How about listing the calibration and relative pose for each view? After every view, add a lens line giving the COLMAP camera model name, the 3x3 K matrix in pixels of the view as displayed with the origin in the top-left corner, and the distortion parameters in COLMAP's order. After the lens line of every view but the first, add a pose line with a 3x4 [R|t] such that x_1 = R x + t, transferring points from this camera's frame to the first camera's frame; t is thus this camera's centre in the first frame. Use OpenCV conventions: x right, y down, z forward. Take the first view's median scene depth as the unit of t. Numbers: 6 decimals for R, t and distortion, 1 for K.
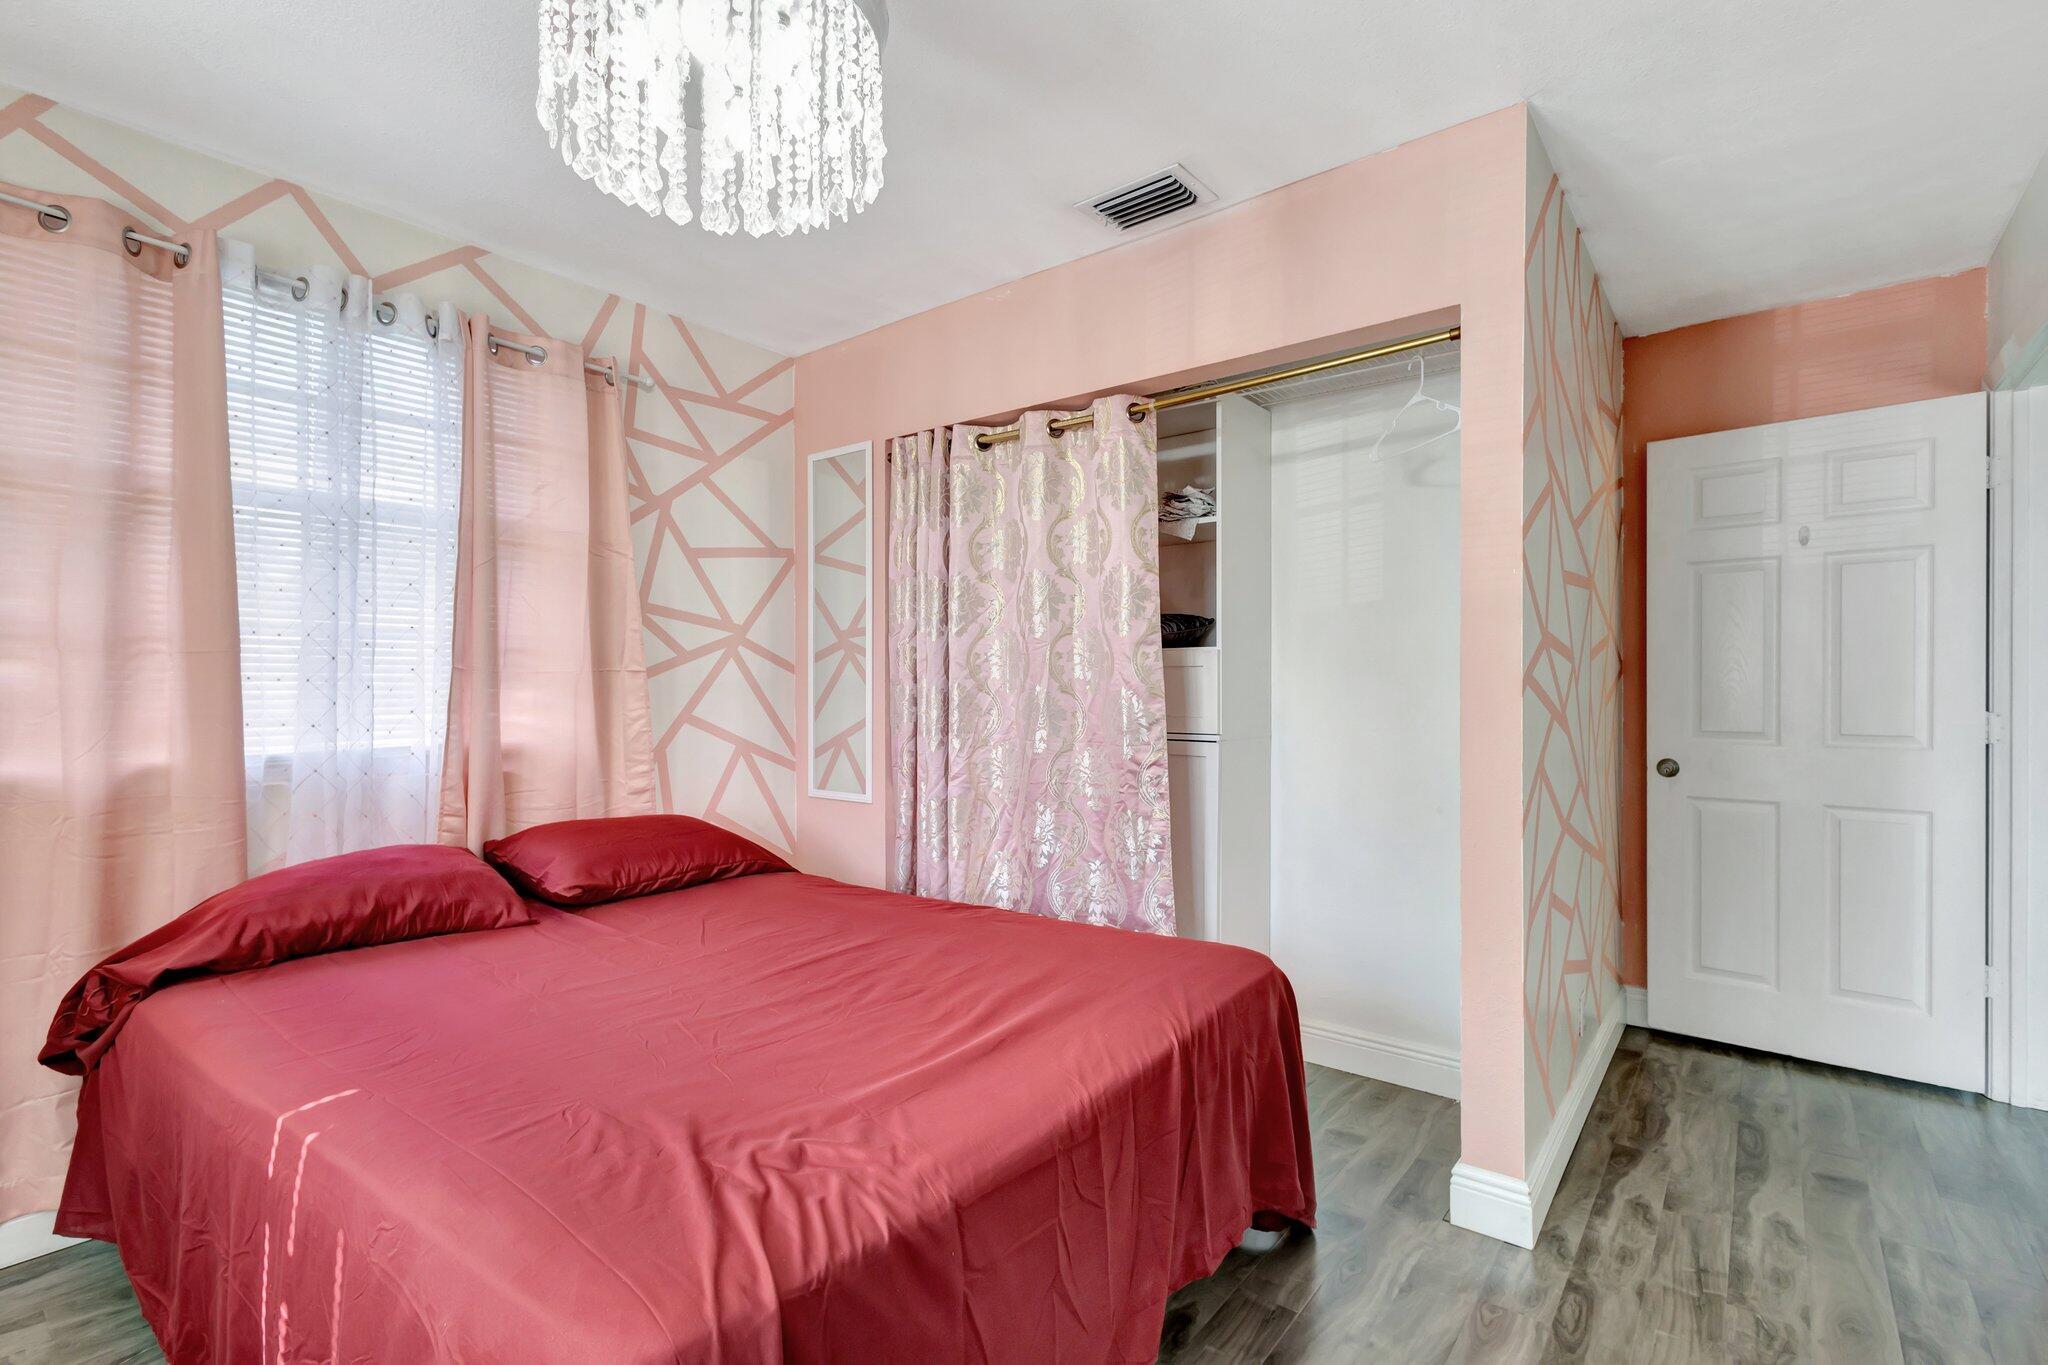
lens RADIAL K [[942.4, 0, 1011.0], [0, 942.4, 689.2], [0, 0, 1]] dist [0.003599, 0.000158]
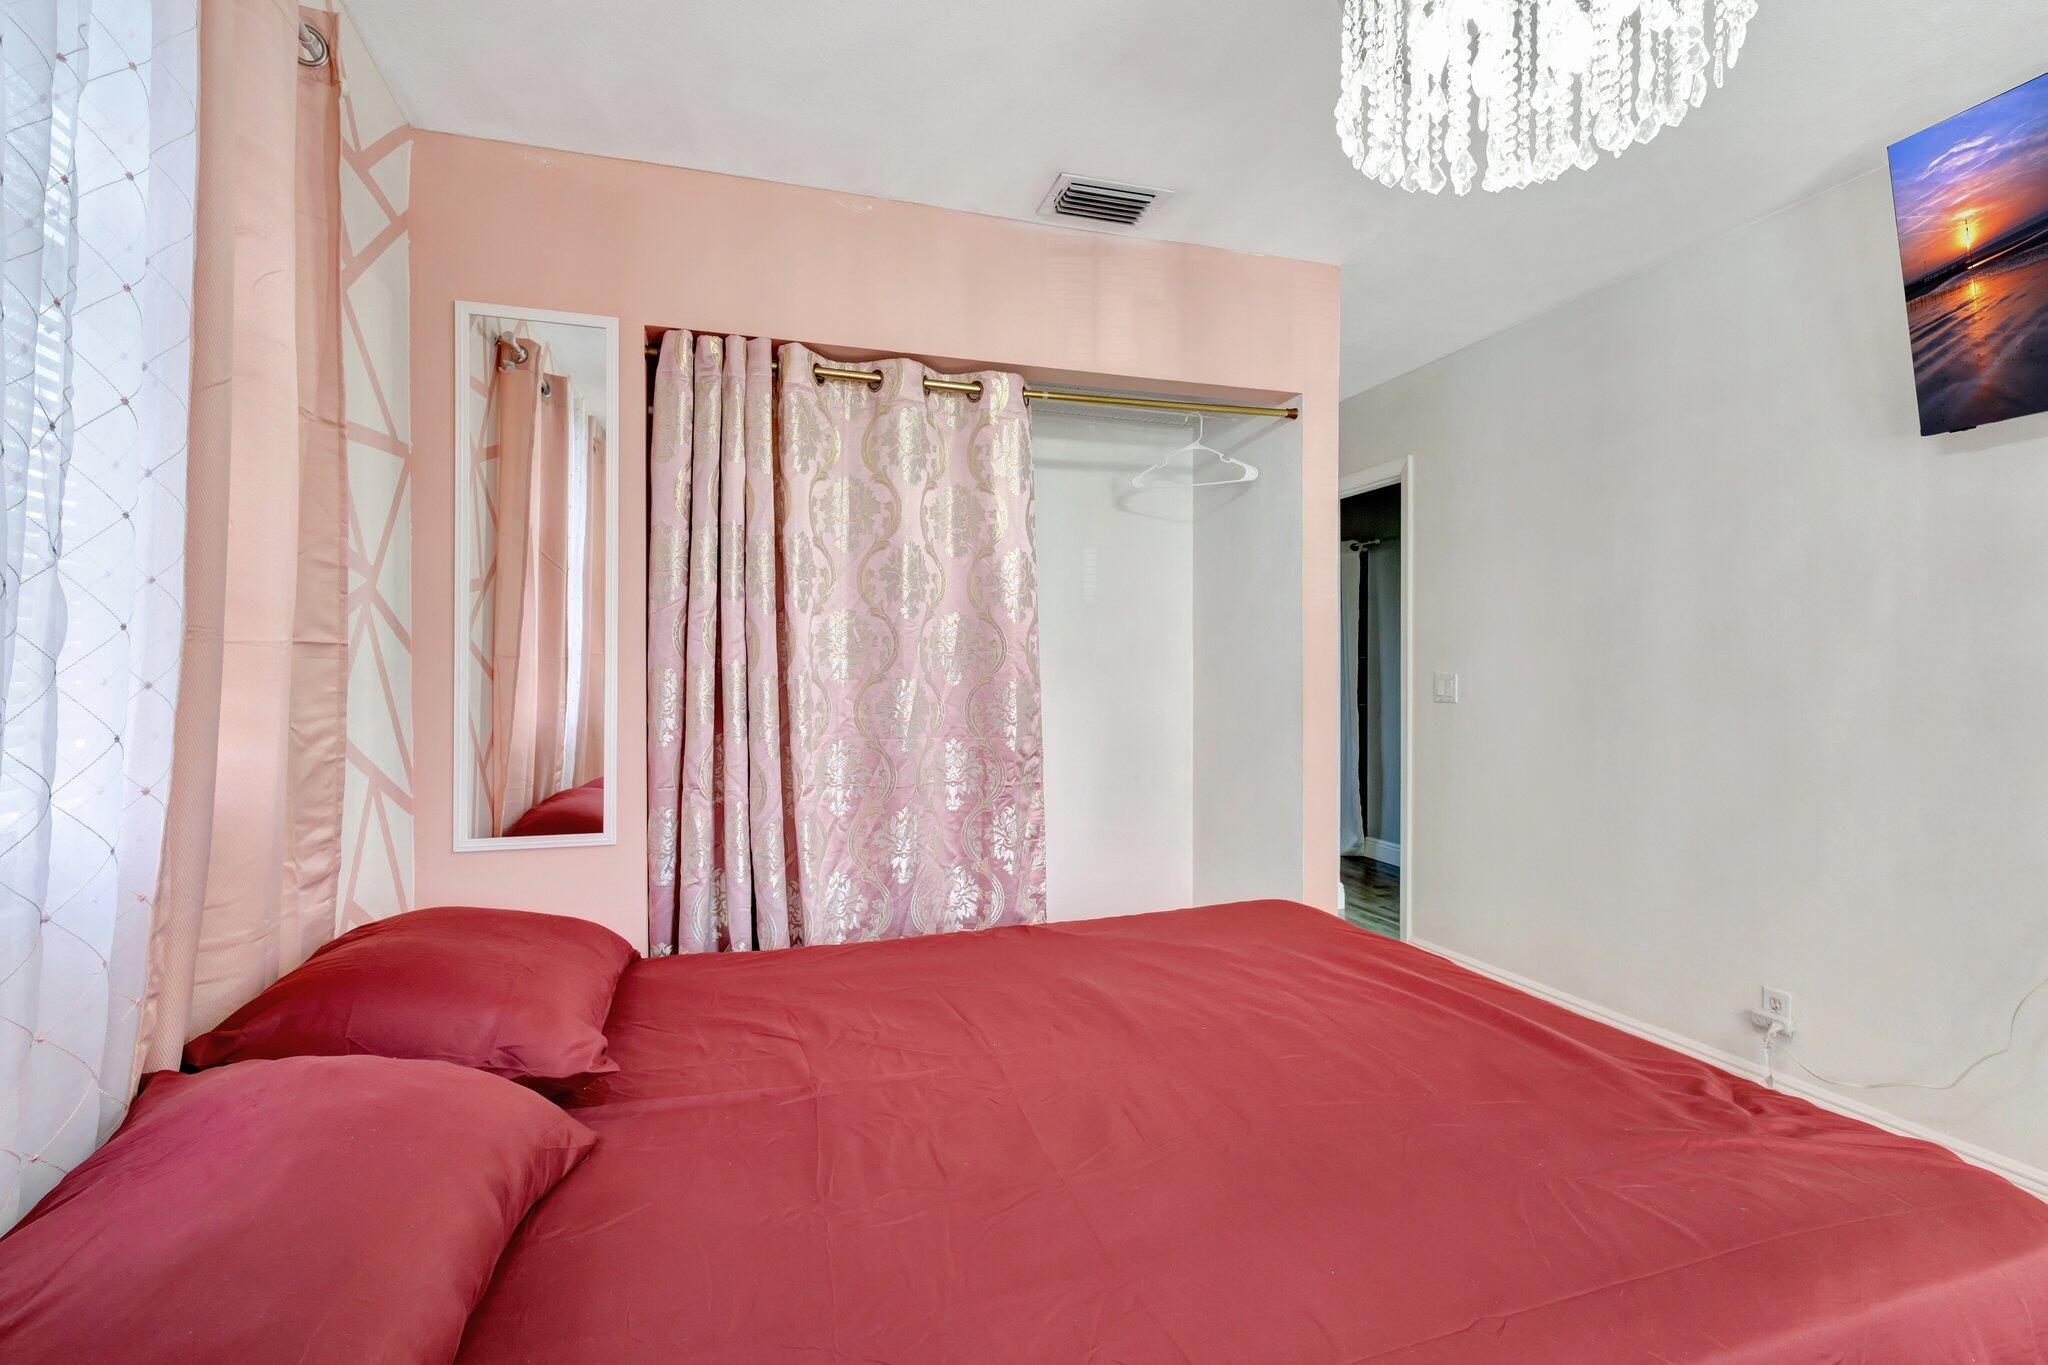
lens RADIAL K [[944.6, 0, 1024.0], [0, 944.6, 682.5], [0, 0, 1]] dist [0.000826, 0.000209]
pose [[0.561033, -0.003658, 0.827785, -0.622323], [-0.000952, 0.999987, 0.005064, -0.001435], [-0.827793, -0.003629, 0.561022, 0.409274]]
